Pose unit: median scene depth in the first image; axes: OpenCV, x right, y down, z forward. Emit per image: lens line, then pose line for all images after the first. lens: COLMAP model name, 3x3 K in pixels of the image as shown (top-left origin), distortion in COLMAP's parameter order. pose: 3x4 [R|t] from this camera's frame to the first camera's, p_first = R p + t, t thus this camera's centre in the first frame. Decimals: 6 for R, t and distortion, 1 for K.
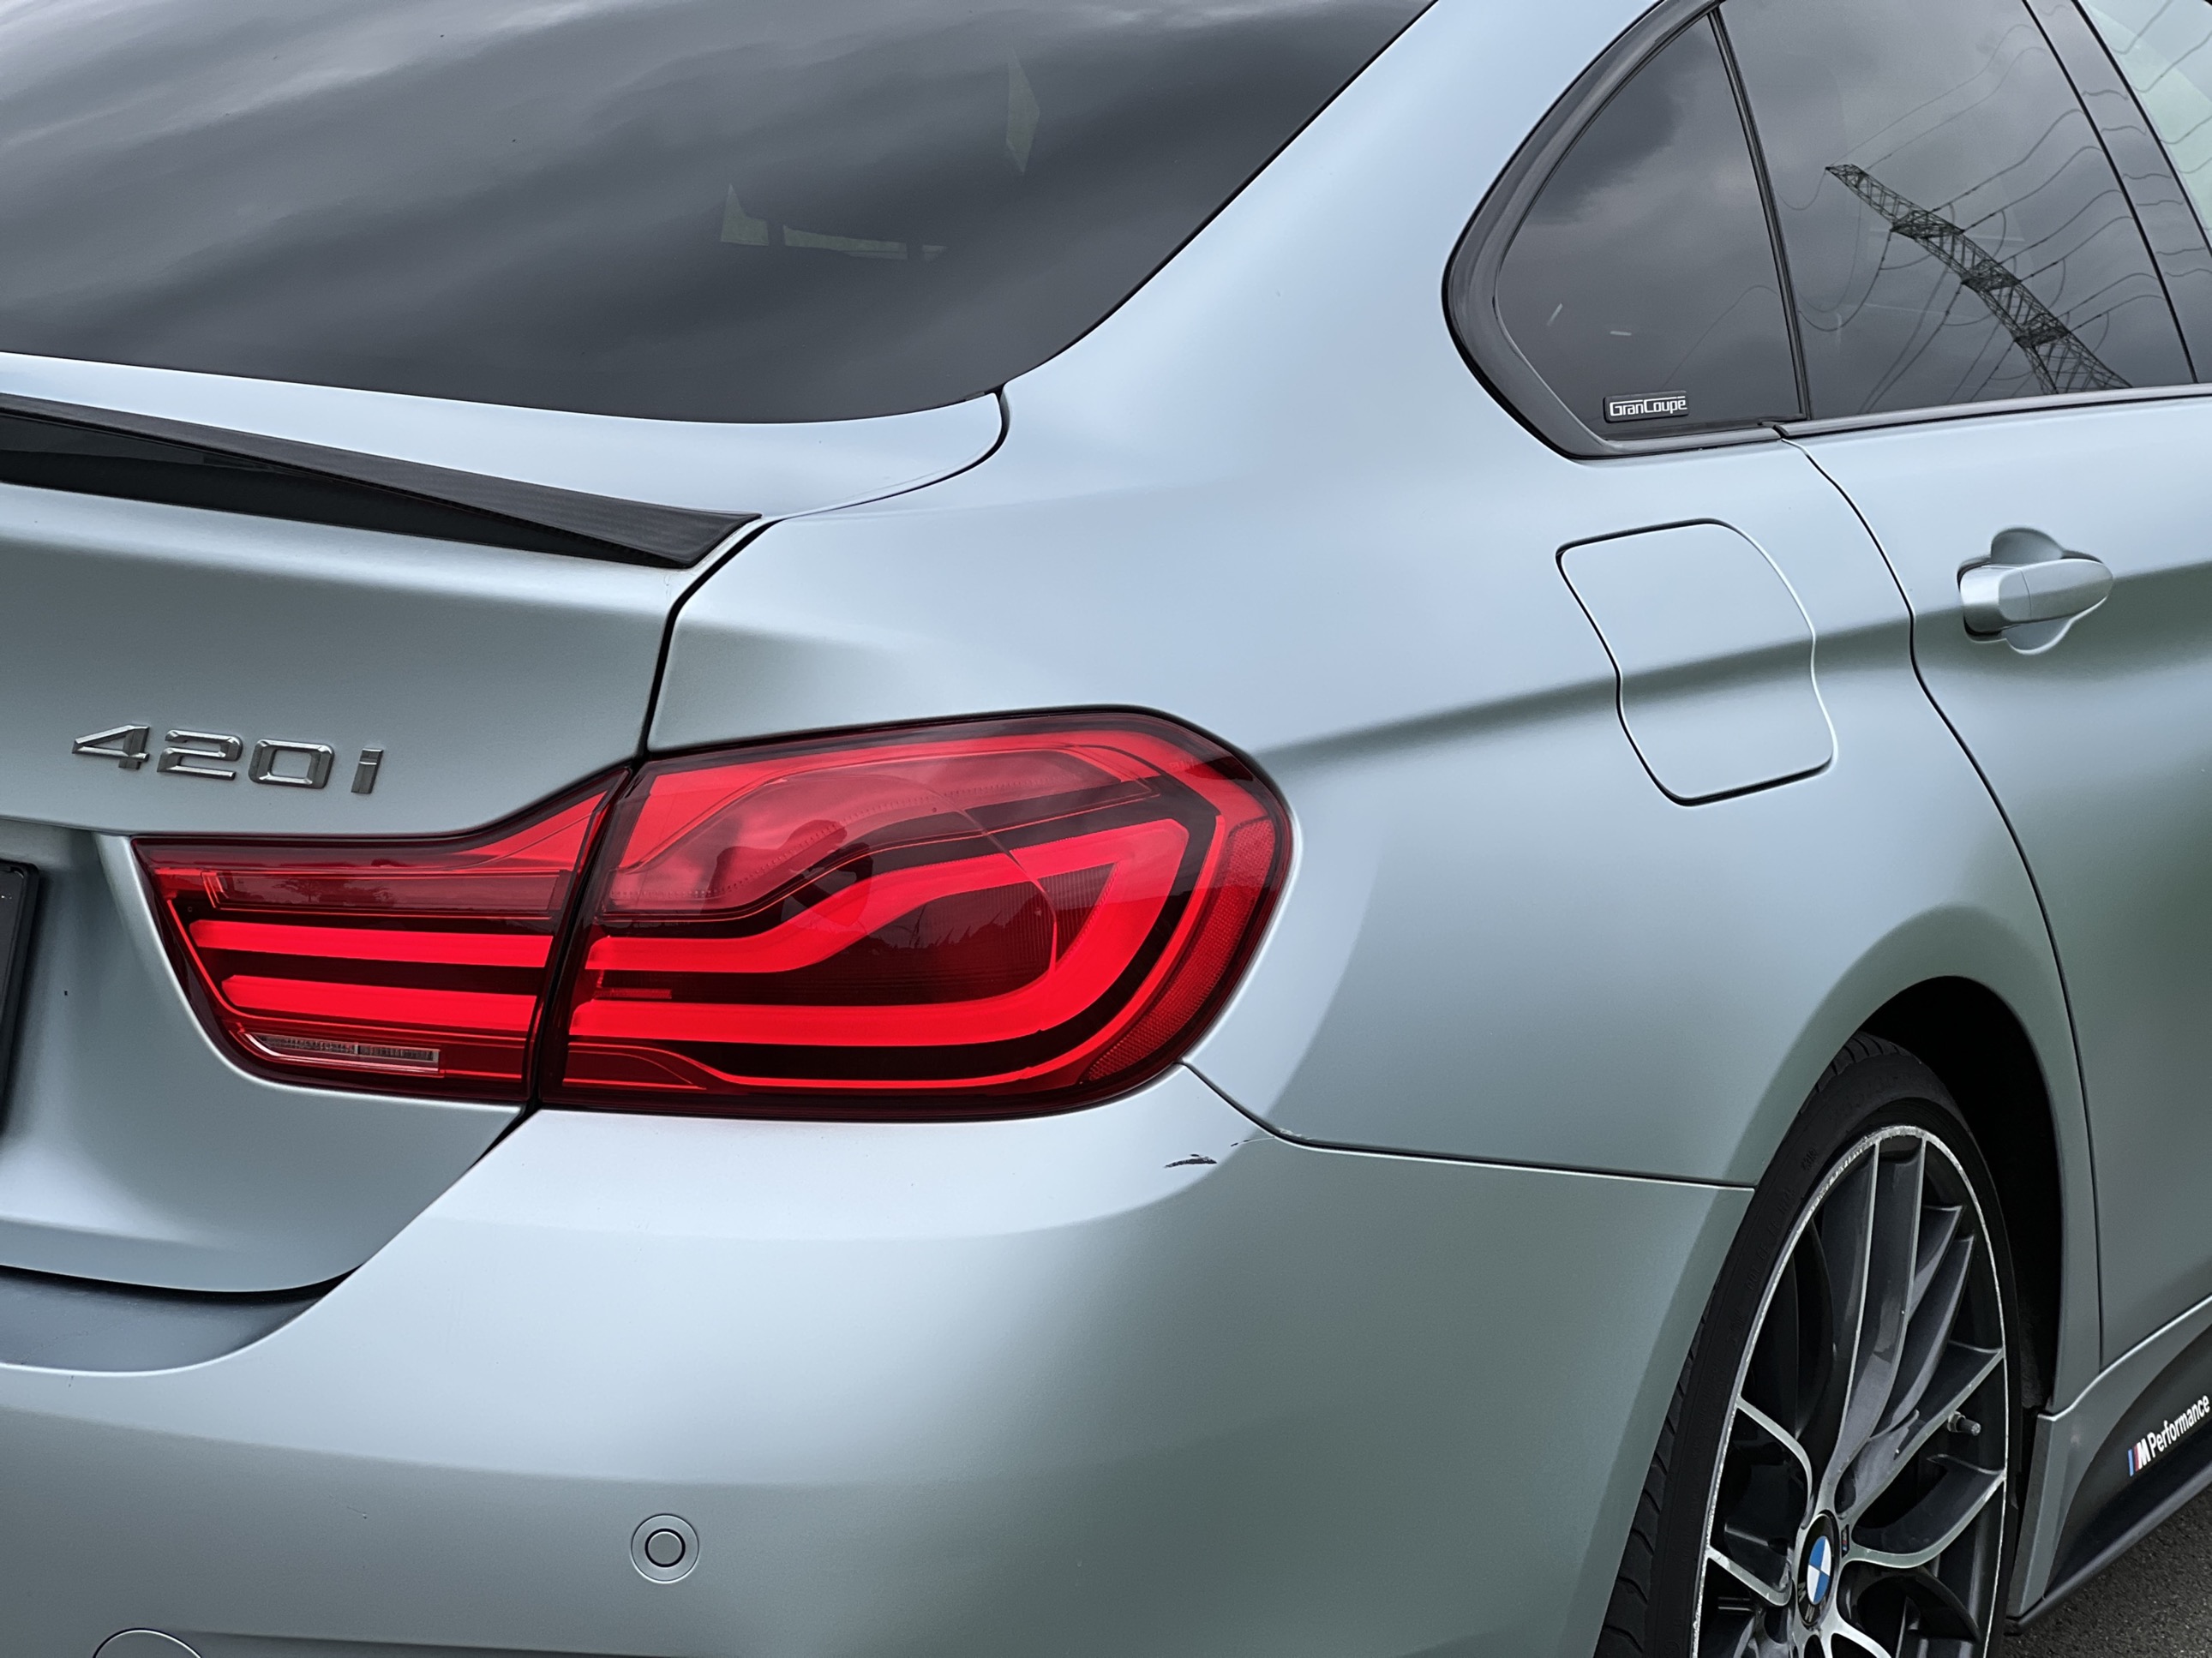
lens RADIAL K [[4952.7, 0, 1110.5], [0, 4952.7, 830.9], [0, 0, 1]] dist [-0.172260, 5.342095]
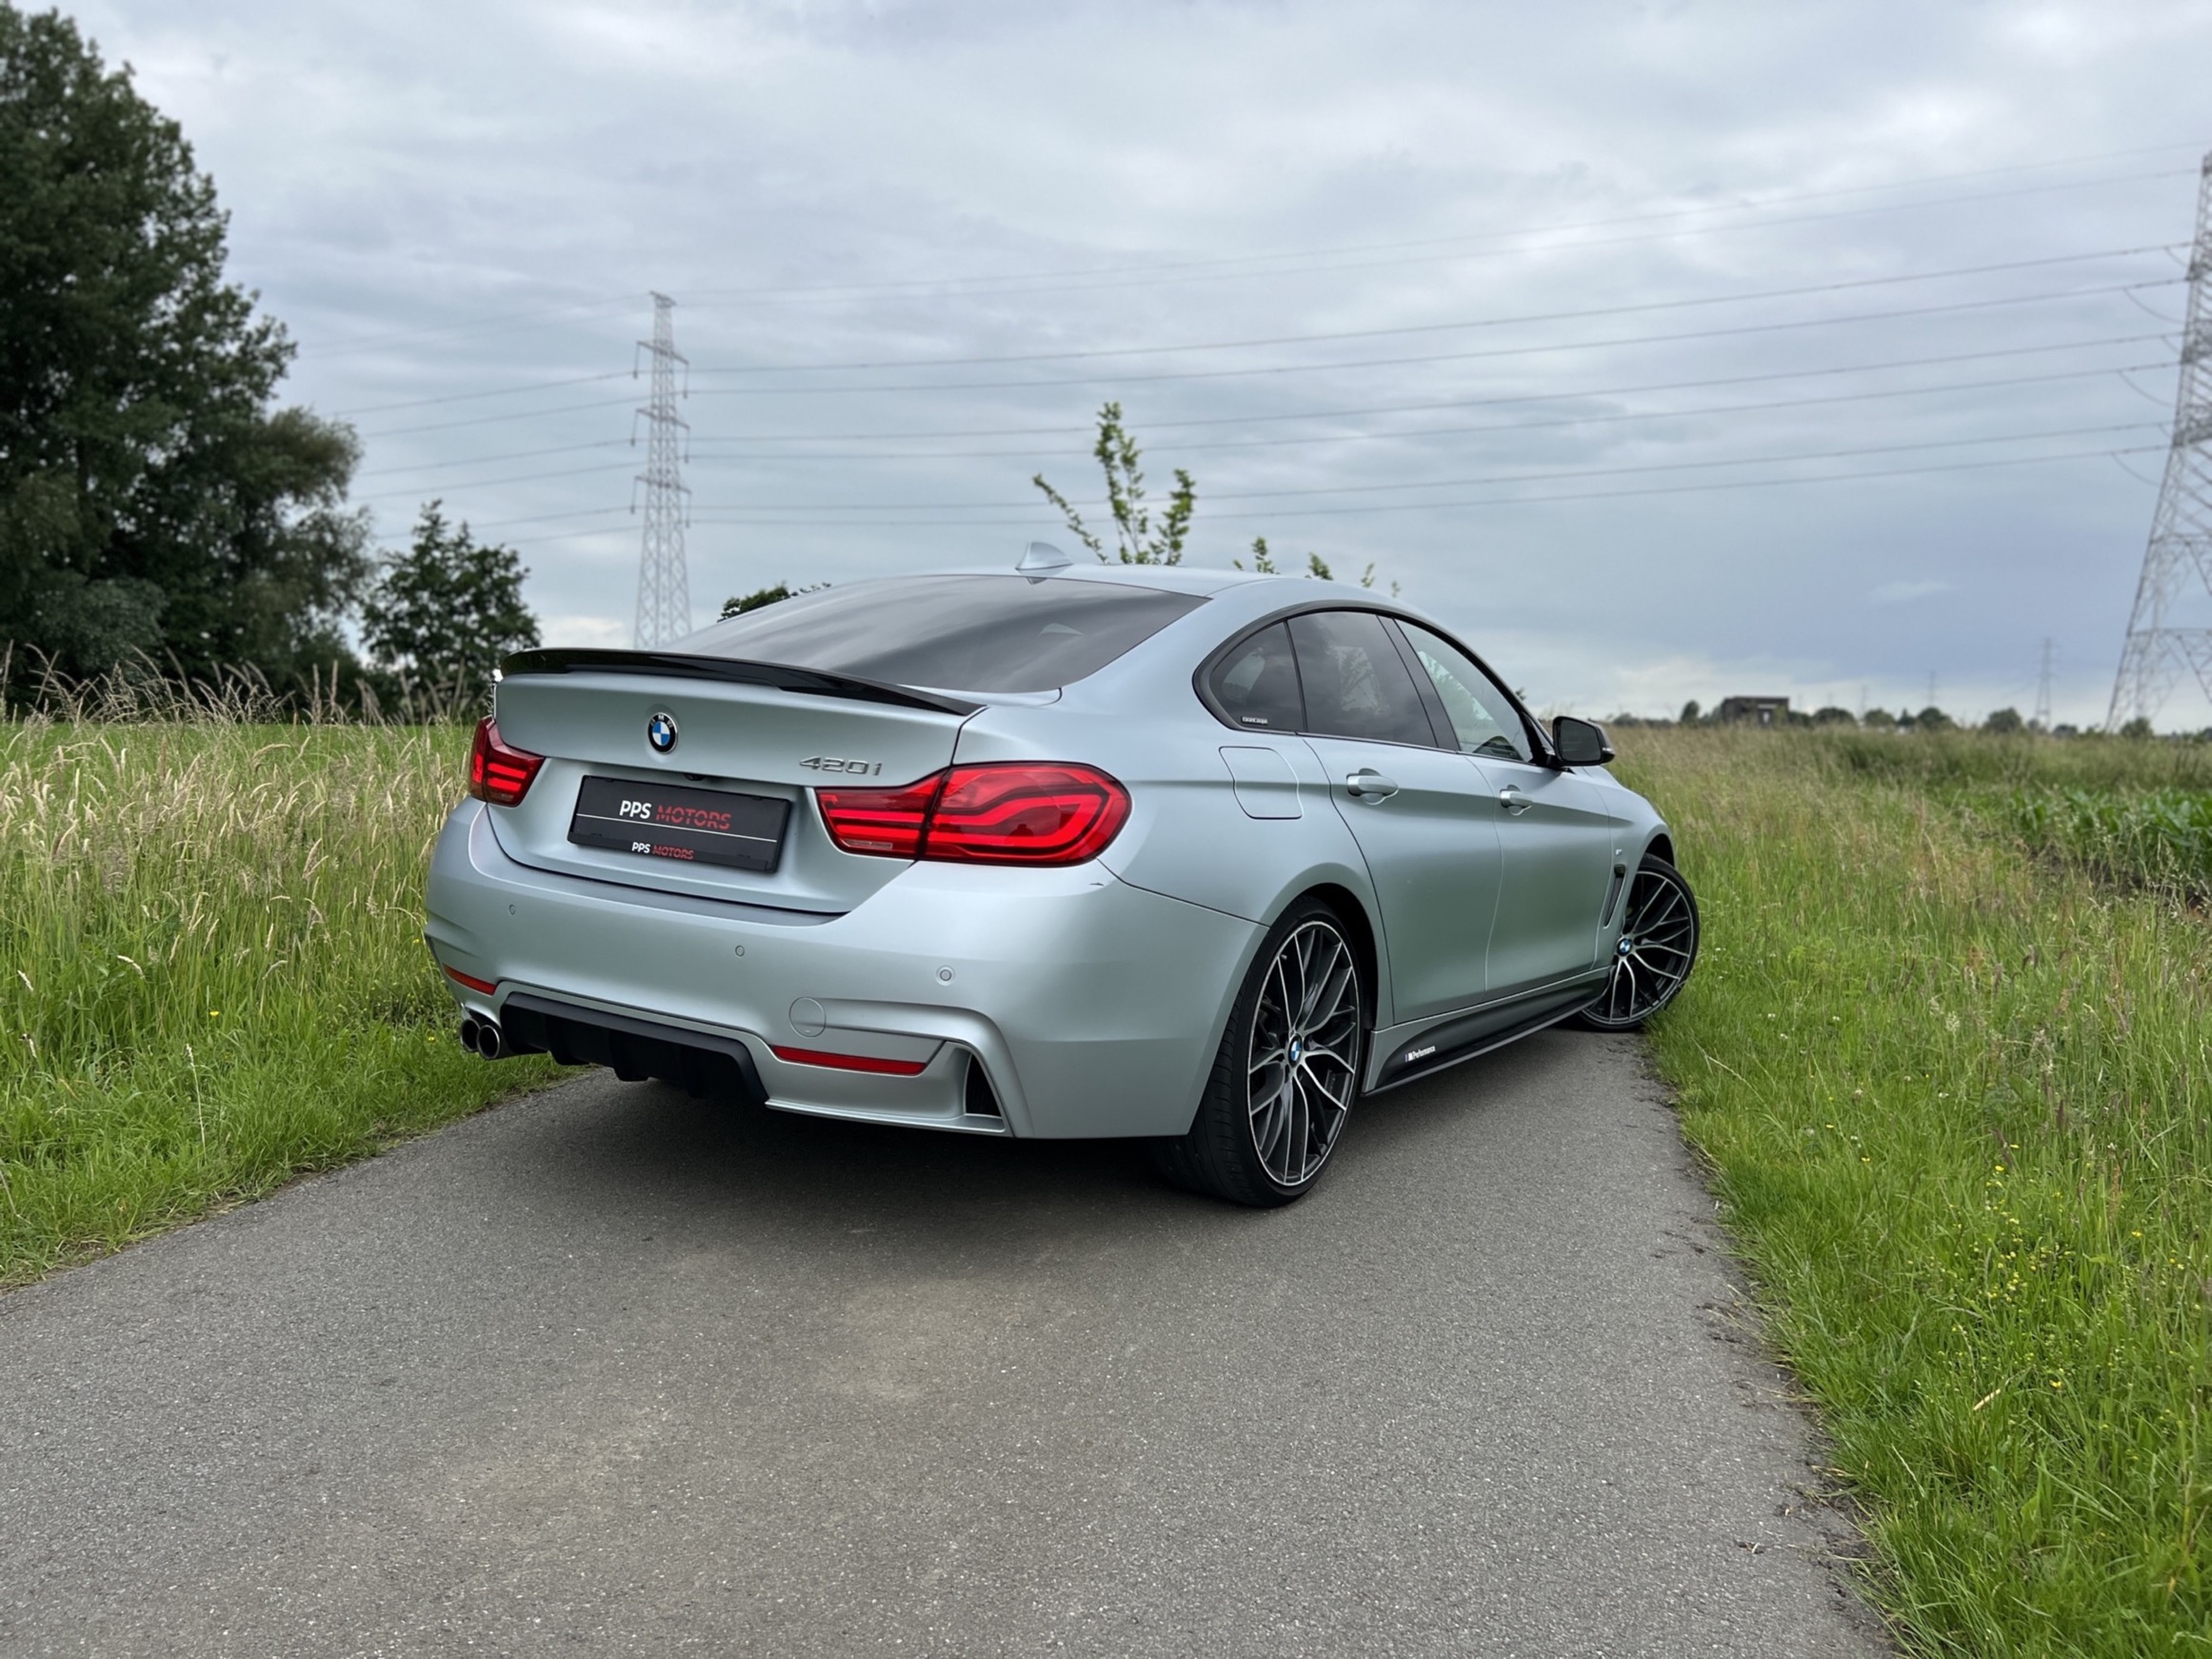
lens RADIAL K [[1674.6, 0, 1097.2], [0, 1674.6, 849.5], [0, 0, 1]] dist [0.127486, -0.193141]
pose [[0.997852, 0.033486, -0.056297, 0.084860], [-0.038948, 0.994333, -0.098914, 0.161898], [0.052666, 0.100894, 0.993502, -0.227745]]
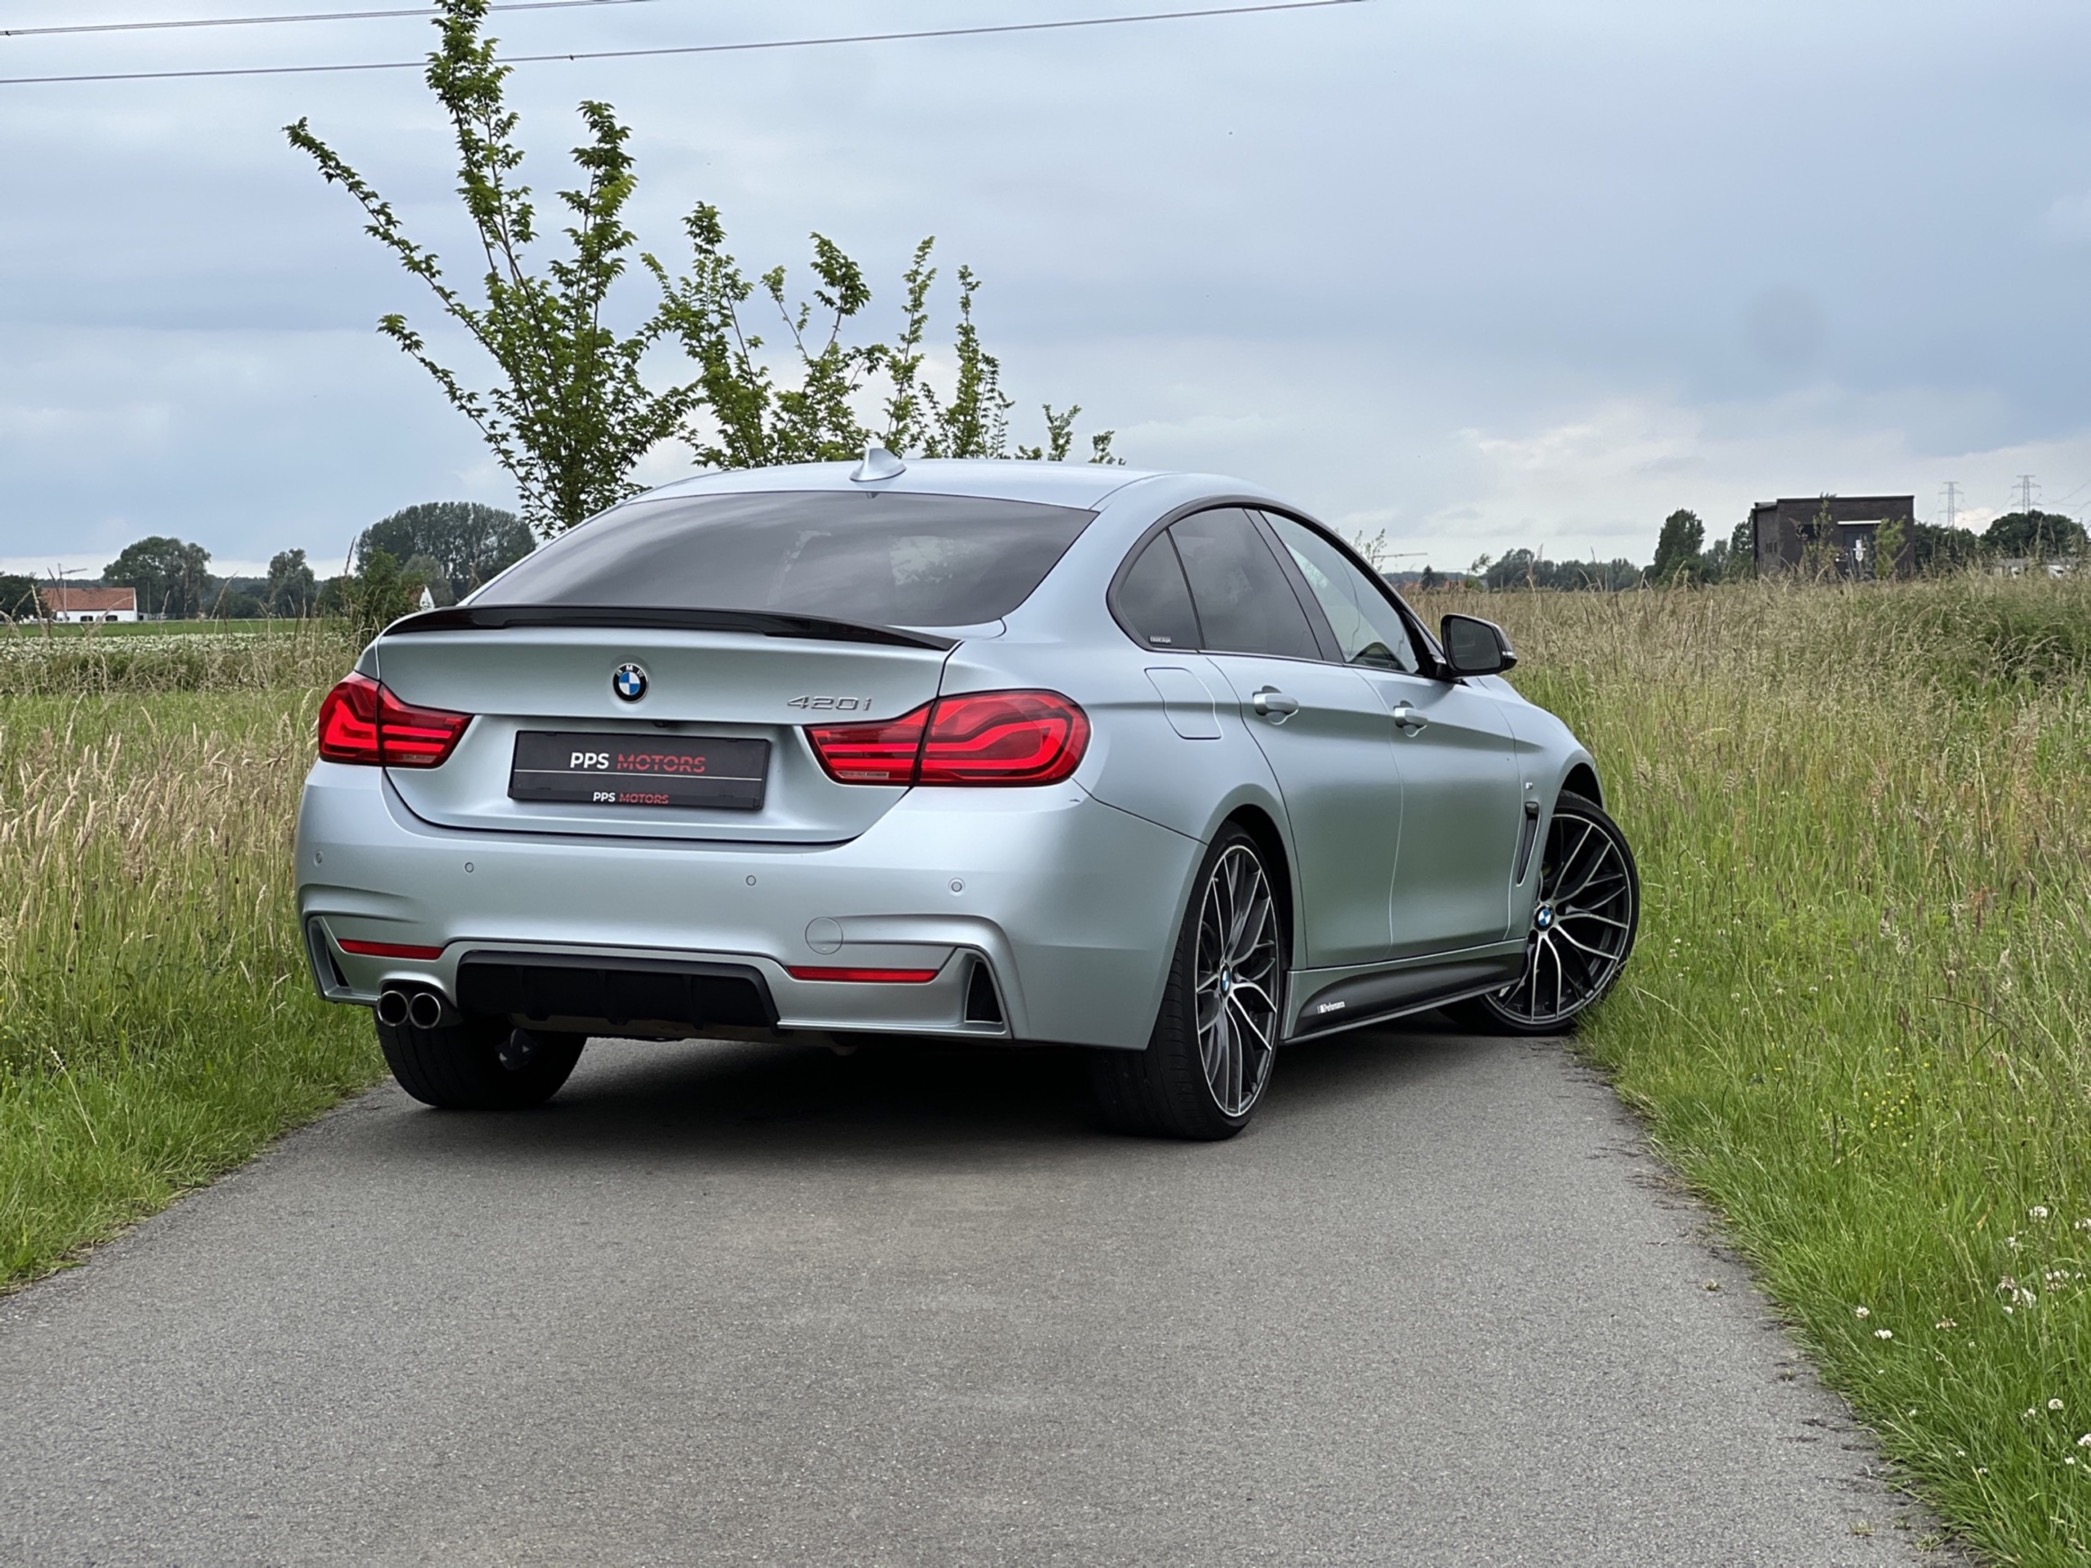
lens RADIAL K [[4682.3, 0, 1049.7], [0, 4682.3, 785.8], [0, 0, 1]] dist [-0.172260, 5.342095]
pose [[0.989710, -0.022485, 0.141313, -0.525777], [0.042093, 0.989629, -0.137343, 0.562017], [-0.136759, 0.141878, 0.980392, -2.636224]]
